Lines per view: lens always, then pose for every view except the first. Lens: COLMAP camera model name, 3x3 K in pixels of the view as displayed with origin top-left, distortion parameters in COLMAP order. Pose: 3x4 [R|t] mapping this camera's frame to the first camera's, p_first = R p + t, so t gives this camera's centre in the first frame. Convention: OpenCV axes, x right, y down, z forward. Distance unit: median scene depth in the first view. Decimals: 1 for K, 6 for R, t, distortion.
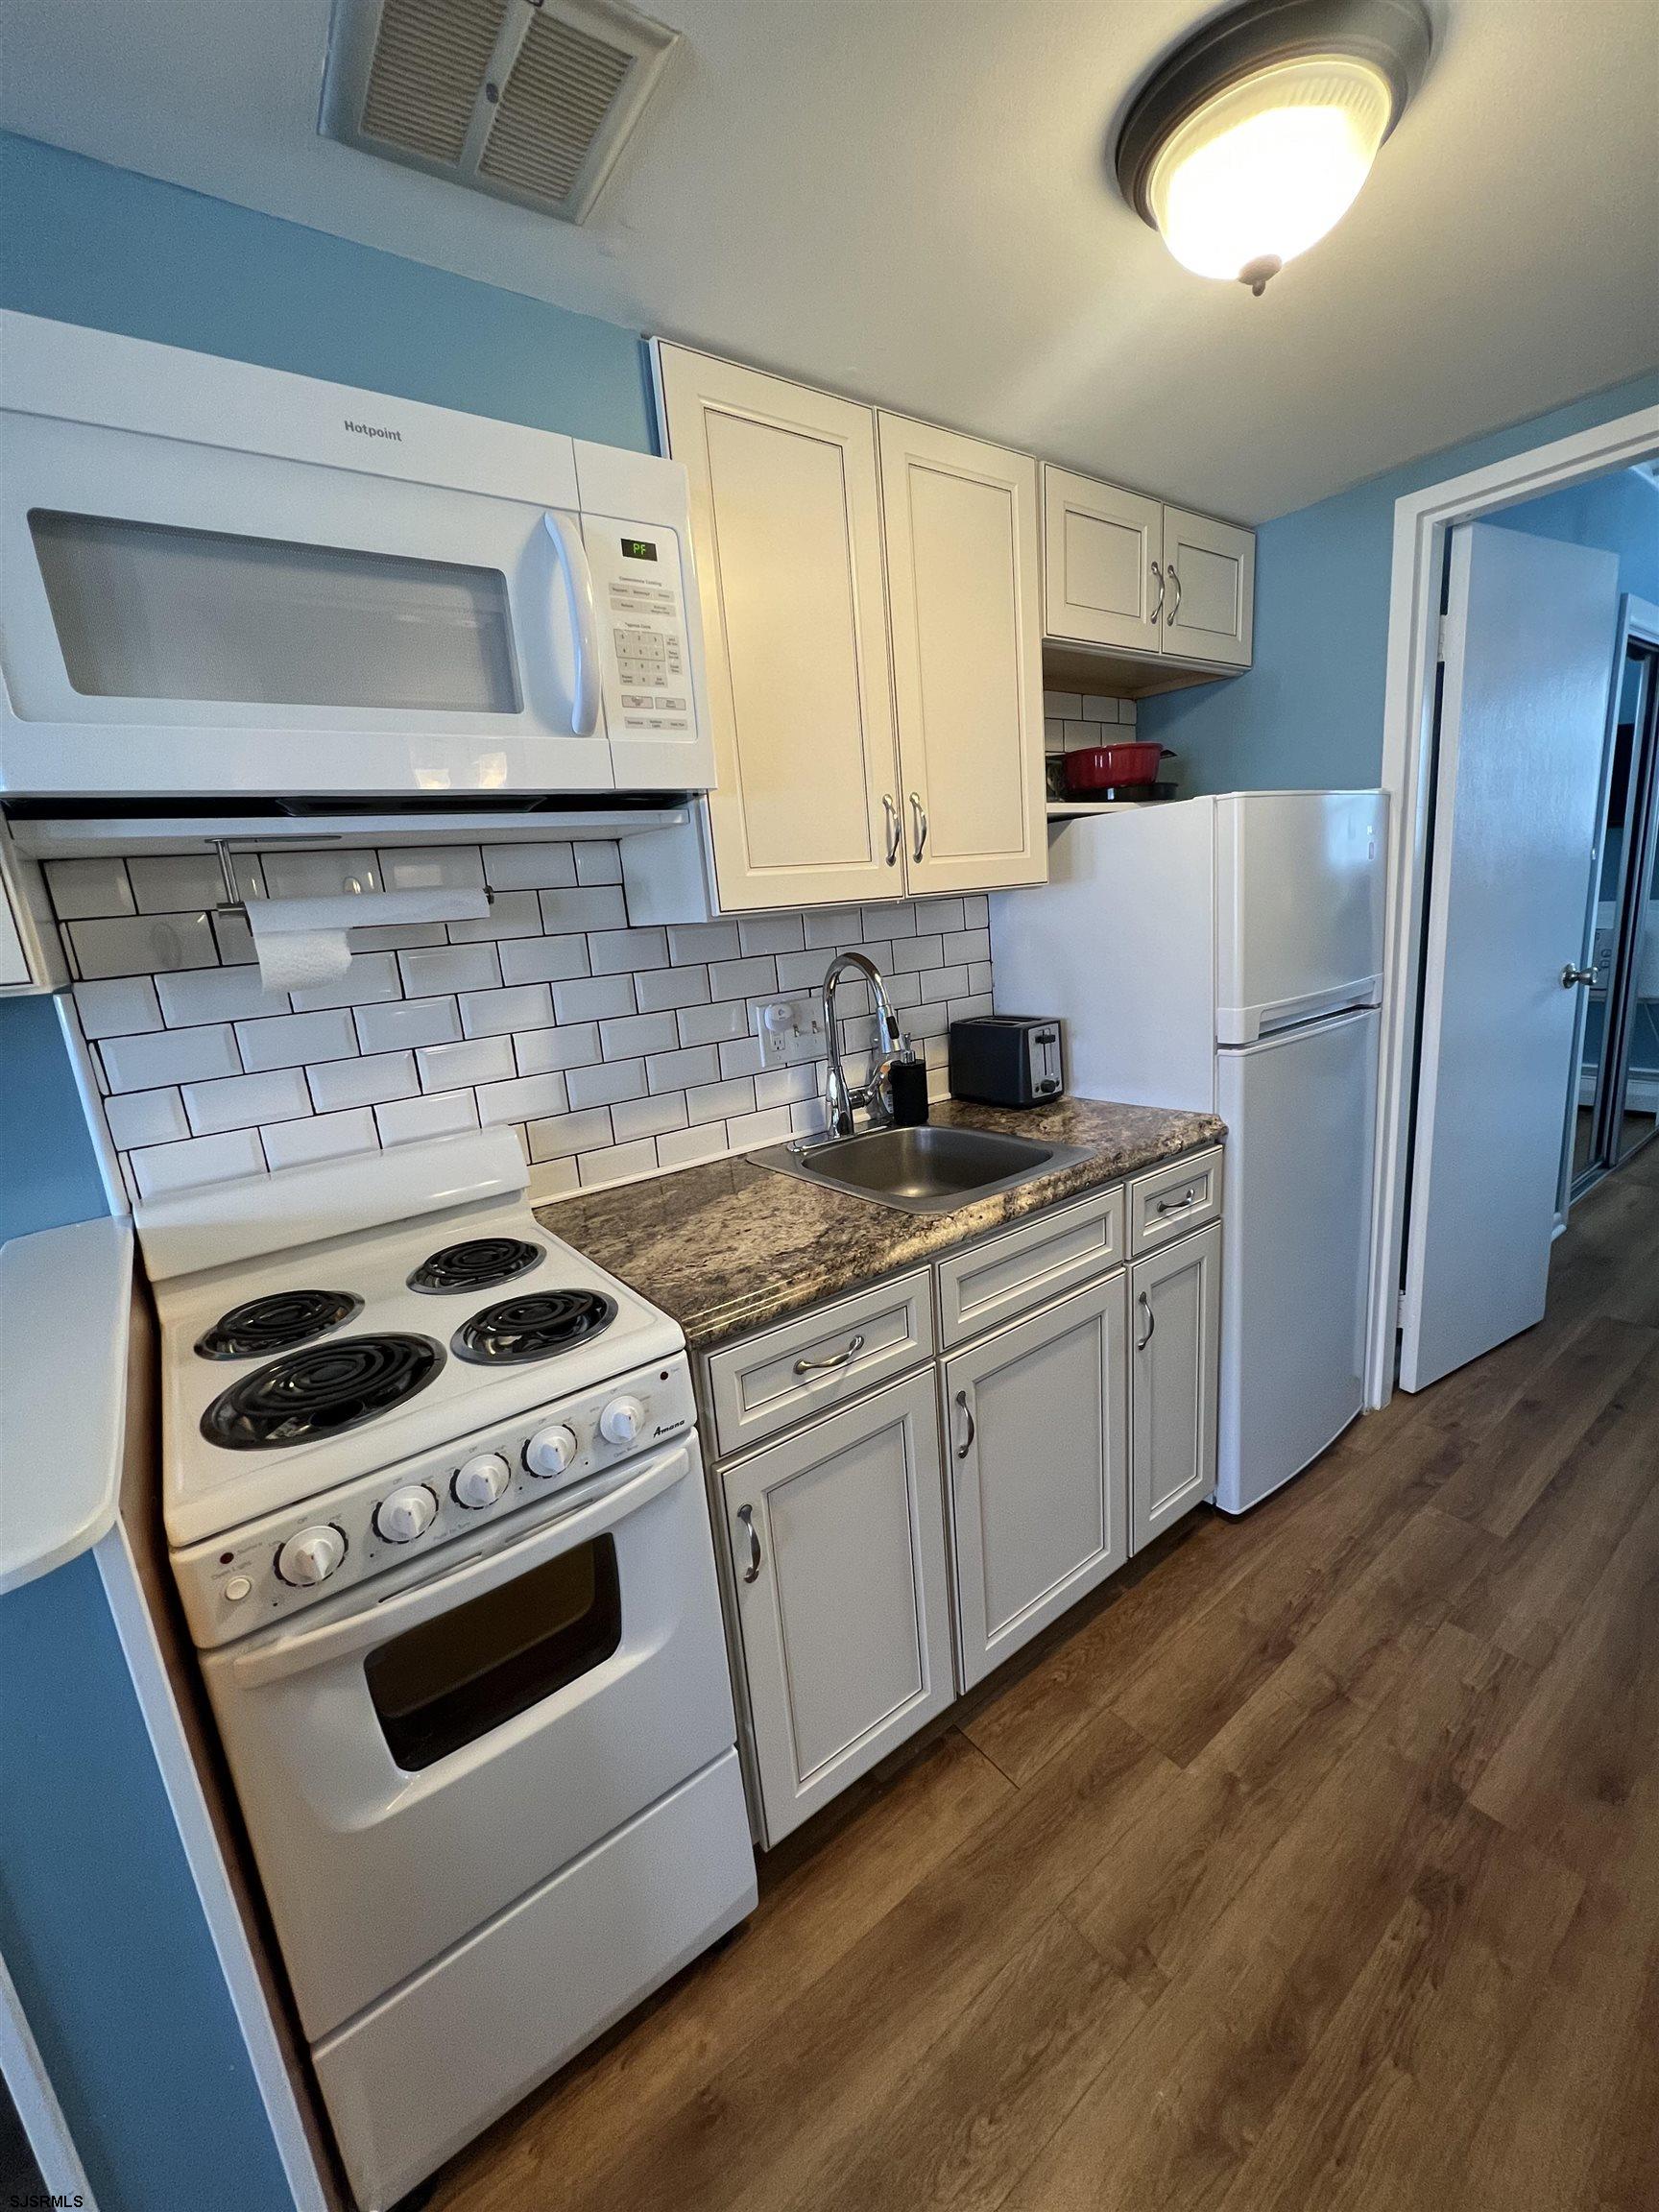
lens RADIAL K [[890.2, 0, 830.7], [0, 890.2, 1101.7], [0, 0, 1]] dist [-0.001460, 0.000061]
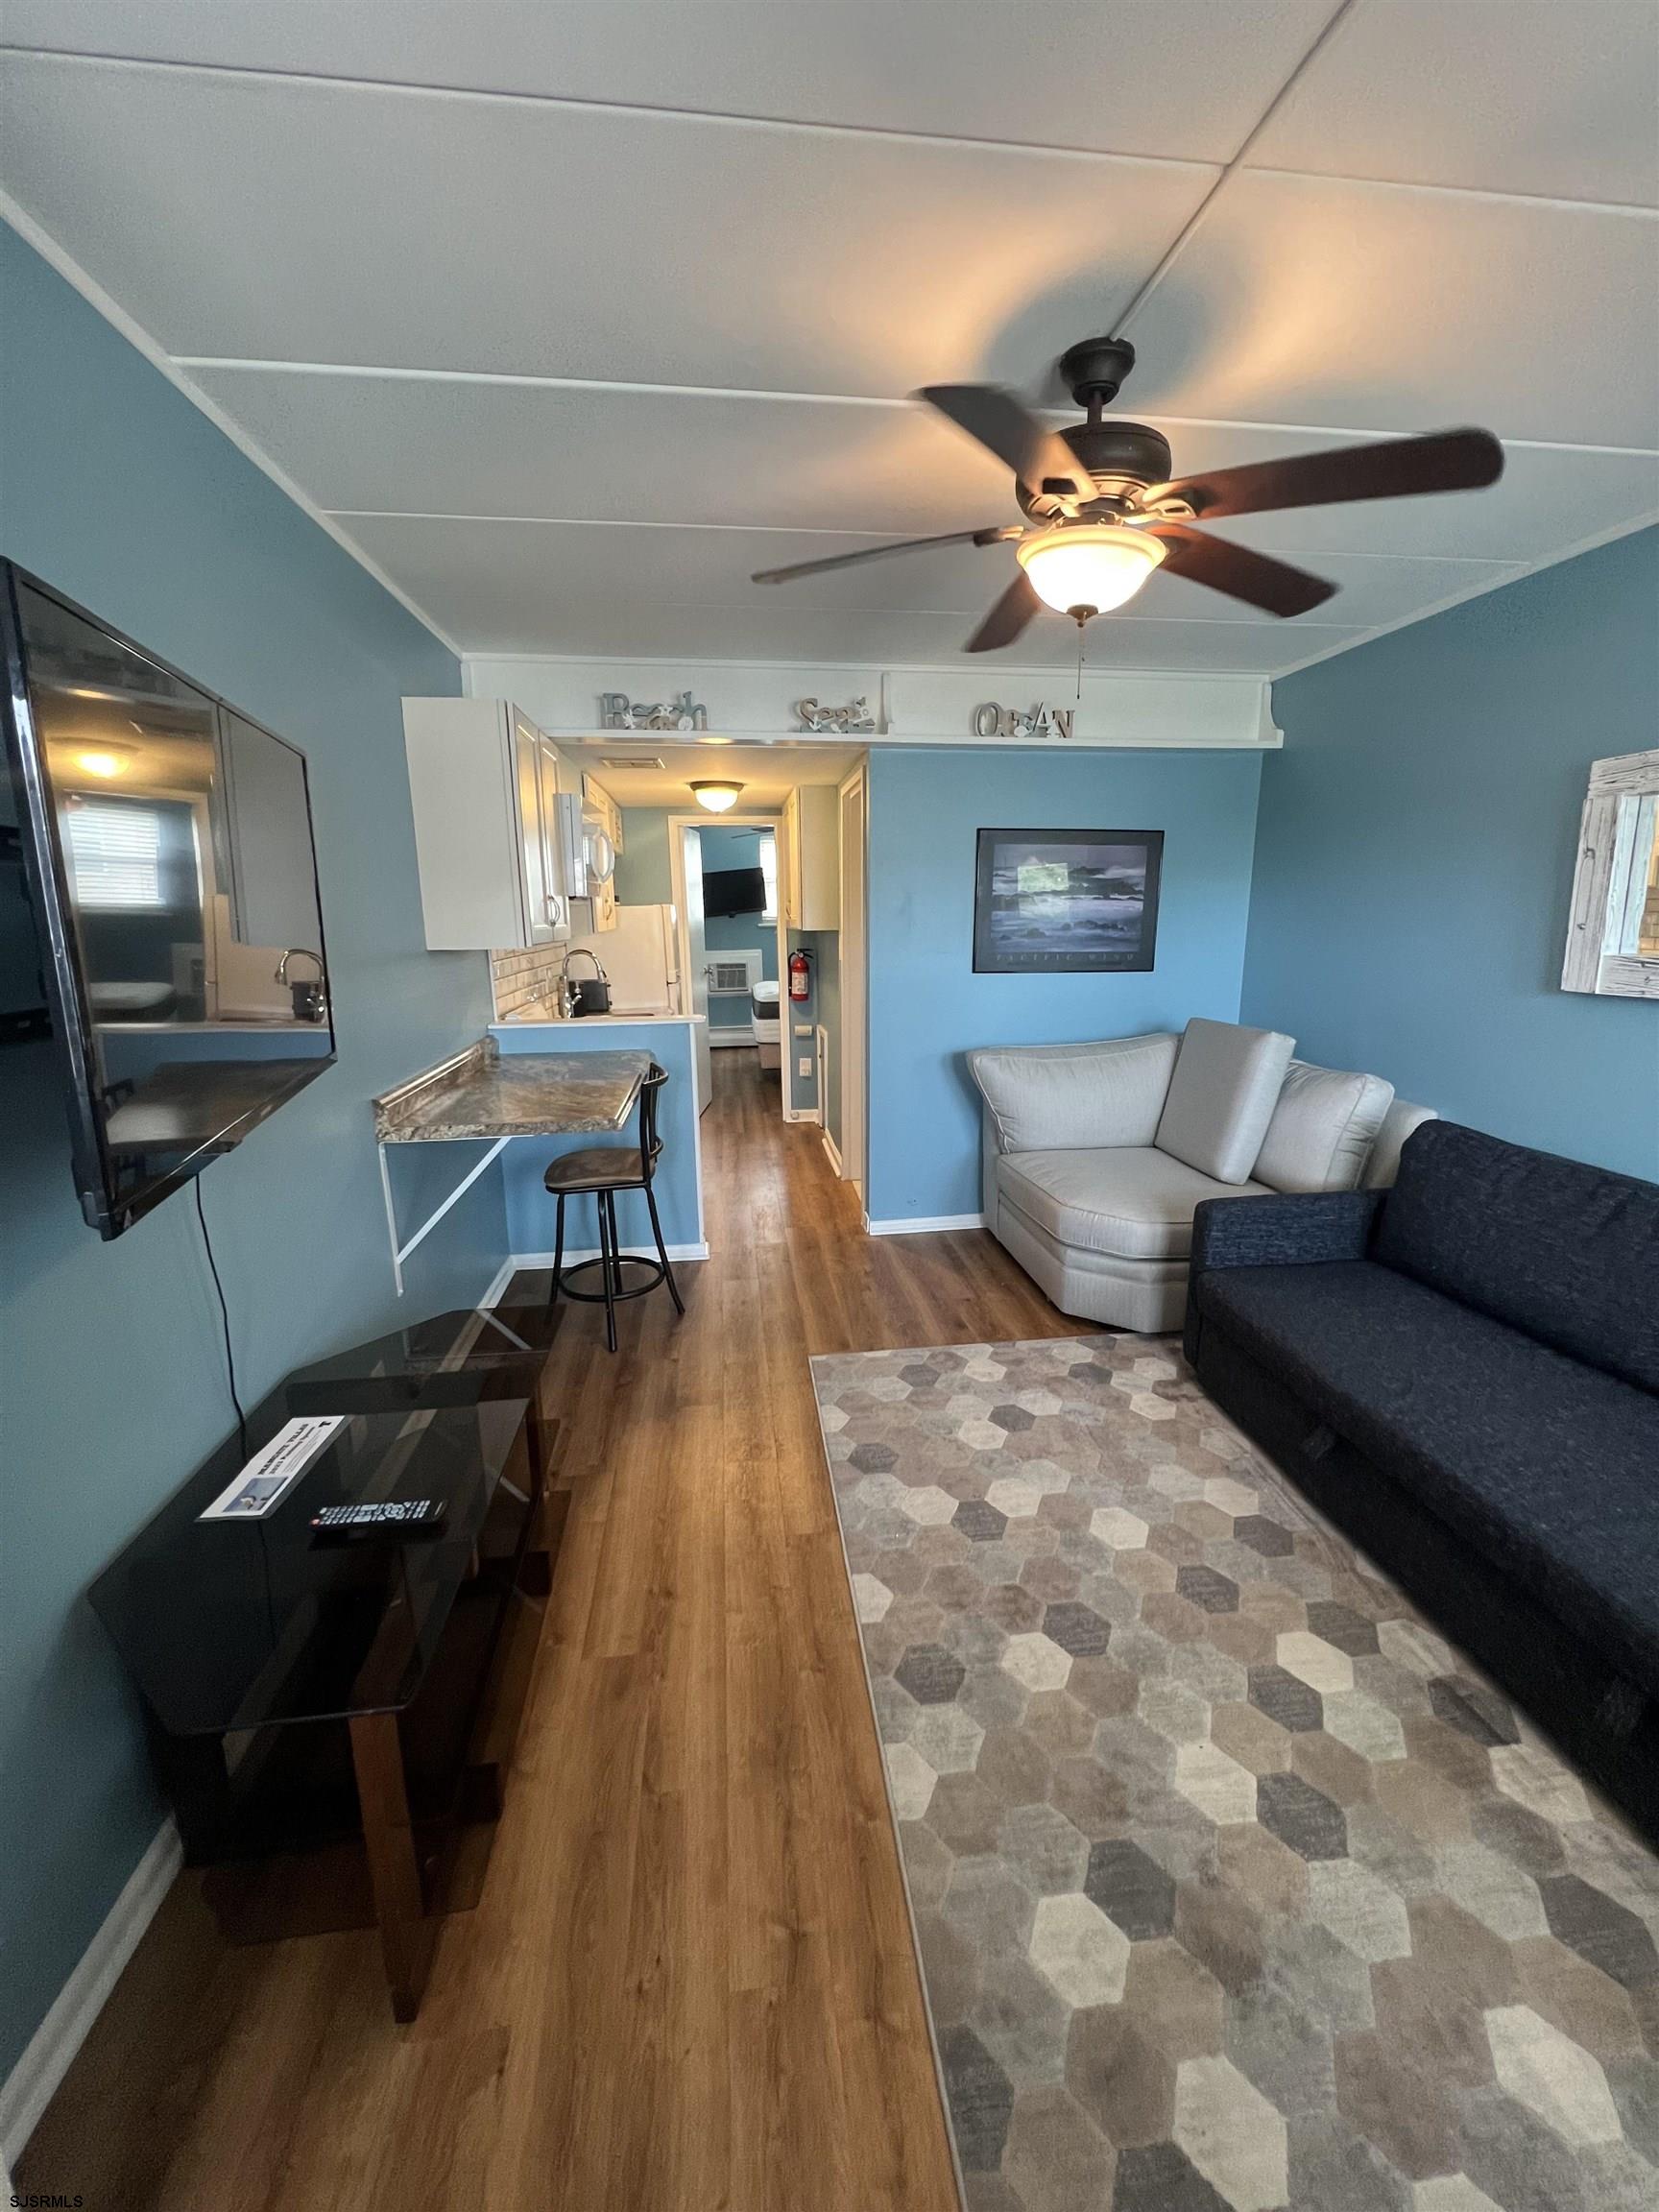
lens RADIAL K [[885.0, 0, 838.0], [0, 885.0, 1101.5], [0, 0, 1]] dist [-0.000229, 0.000042]
pose [[0.497059, -0.111011, 0.860587, -2.122242], [0.168013, 0.985326, 0.030061, 0.375762], [-0.851296, 0.129647, 0.508416, -1.109141]]
